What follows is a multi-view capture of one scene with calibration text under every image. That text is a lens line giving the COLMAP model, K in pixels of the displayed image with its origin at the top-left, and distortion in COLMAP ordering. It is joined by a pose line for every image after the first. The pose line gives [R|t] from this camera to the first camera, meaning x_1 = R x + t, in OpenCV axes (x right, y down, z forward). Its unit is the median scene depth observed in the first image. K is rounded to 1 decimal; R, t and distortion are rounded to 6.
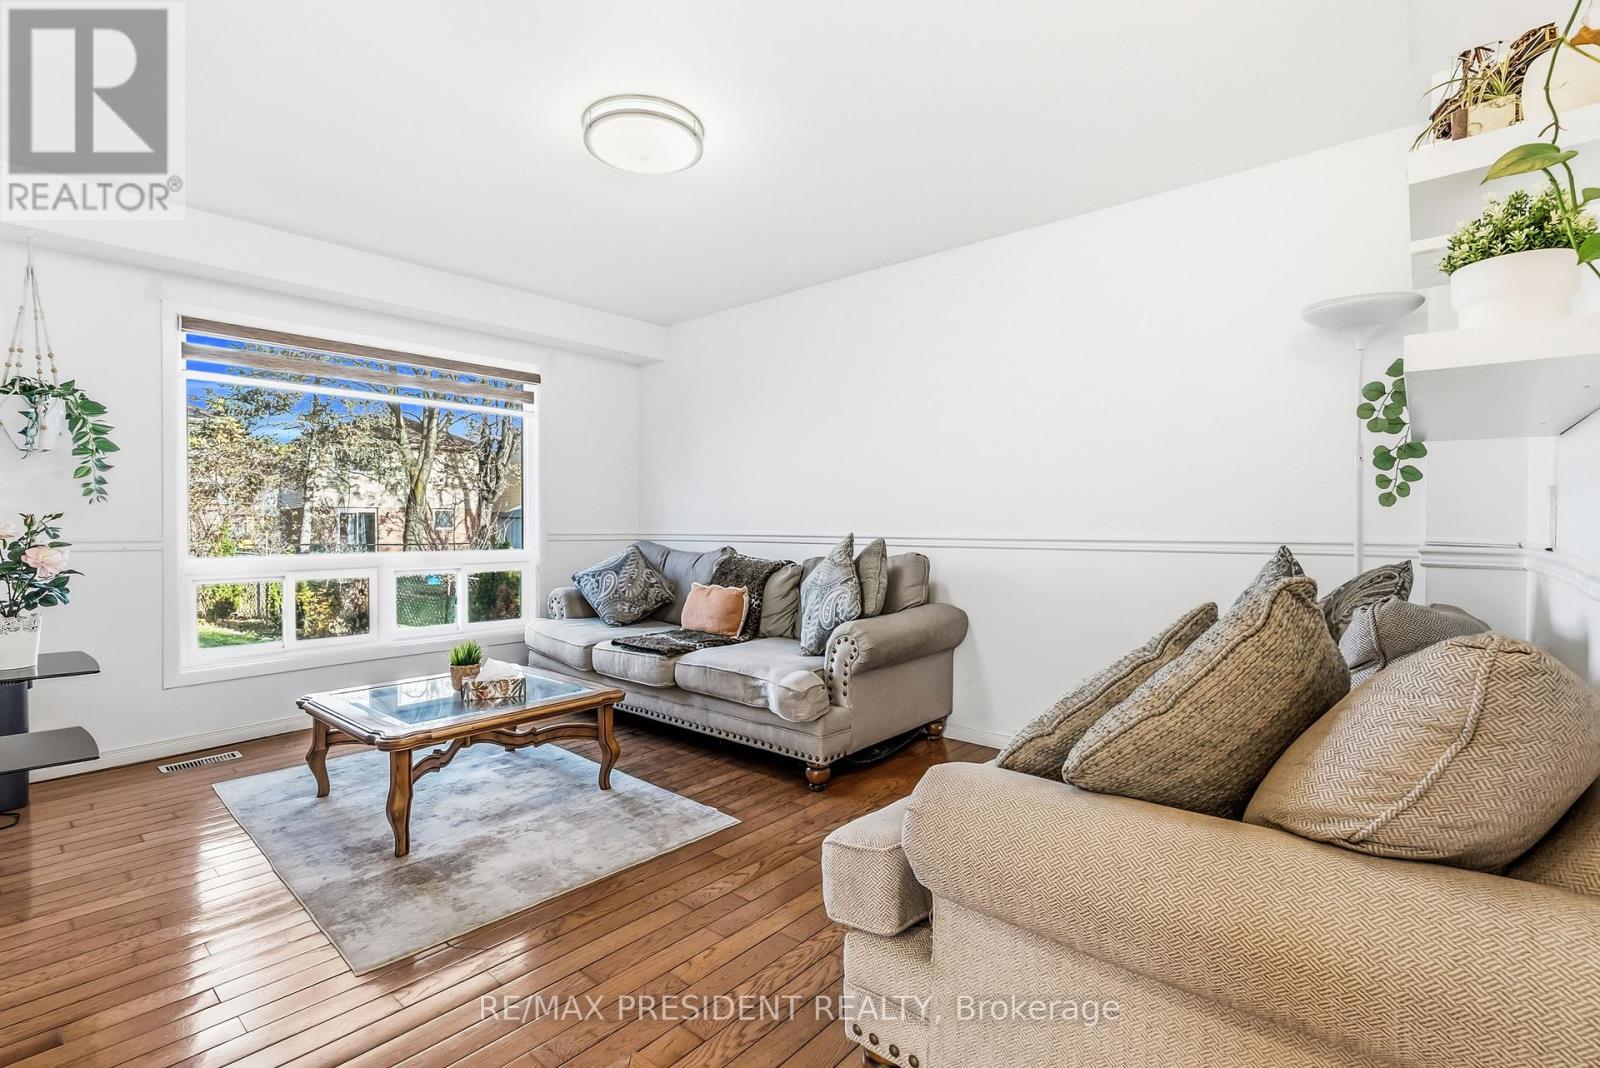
lens RADIAL K [[759.1, 0, 795.3], [0, 759.1, 528.7], [0, 0, 1]] dist [-0.004212, 0.000857]
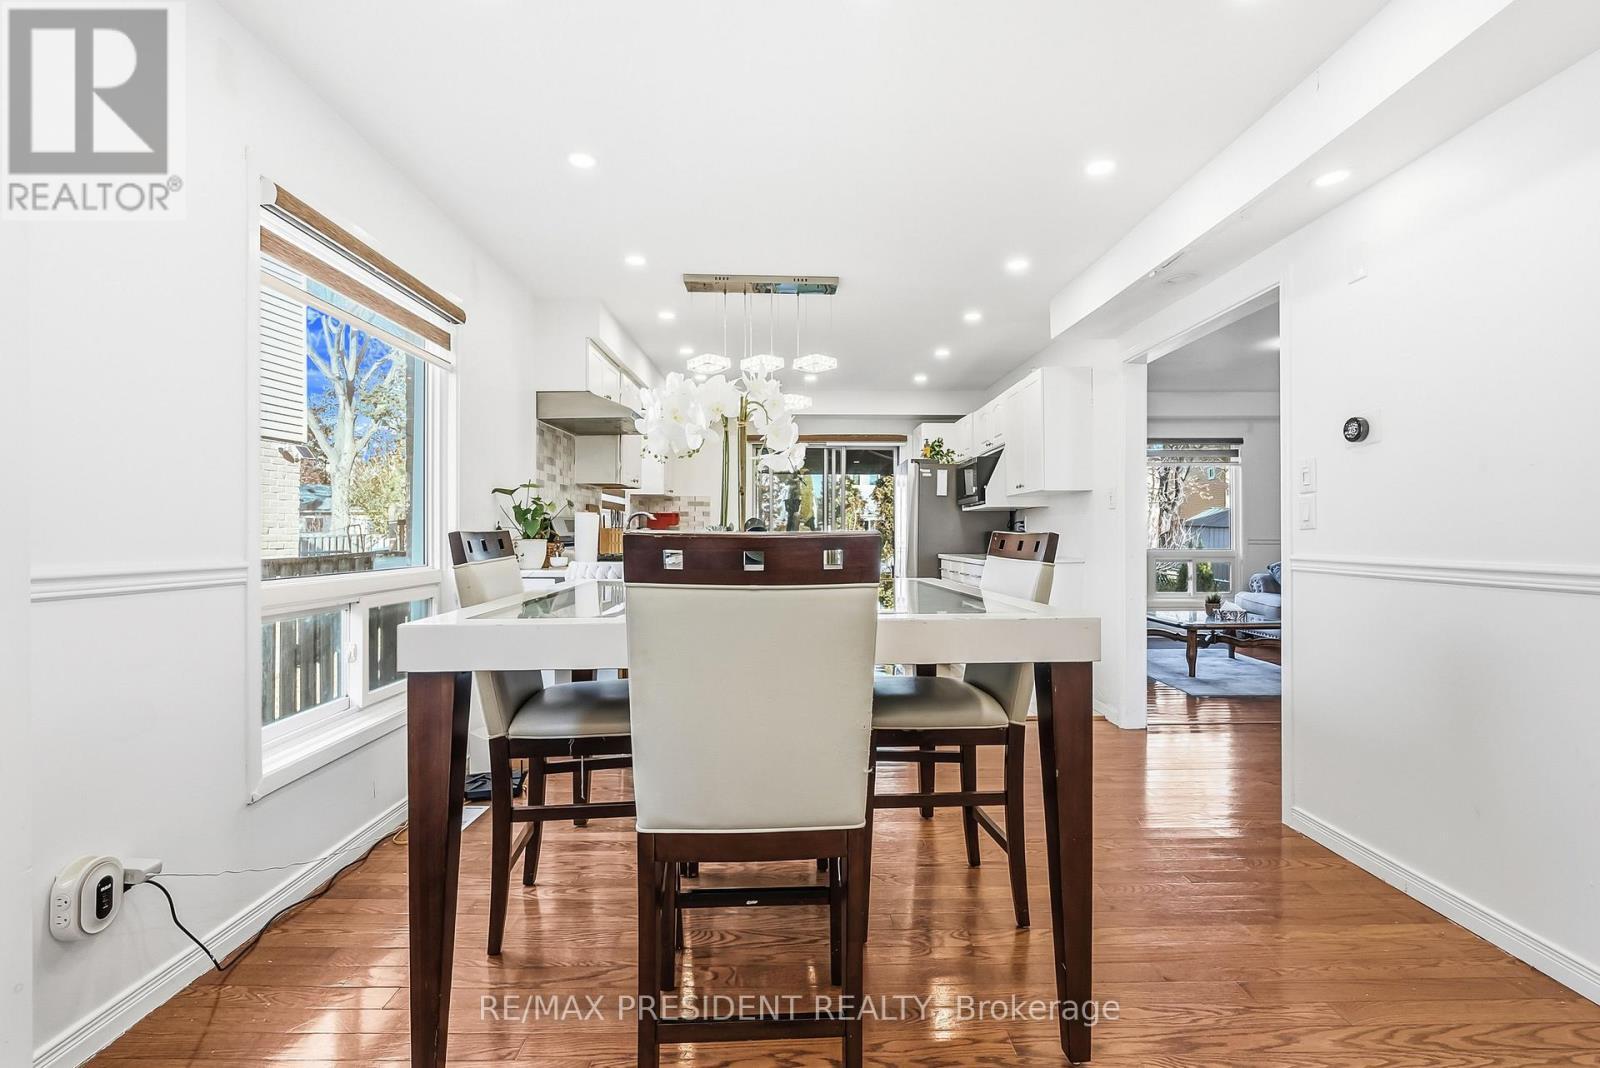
lens RADIAL K [[759.1, 0, 795.3], [0, 759.1, 528.7], [0, 0, 1]] dist [-0.004212, 0.000857]
pose [[0.683987, -0.001816, -0.729492, 0.173828], [-0.004658, 0.999966, -0.006857, -0.001341], [0.729479, 0.008088, 0.683955, -0.744789]]
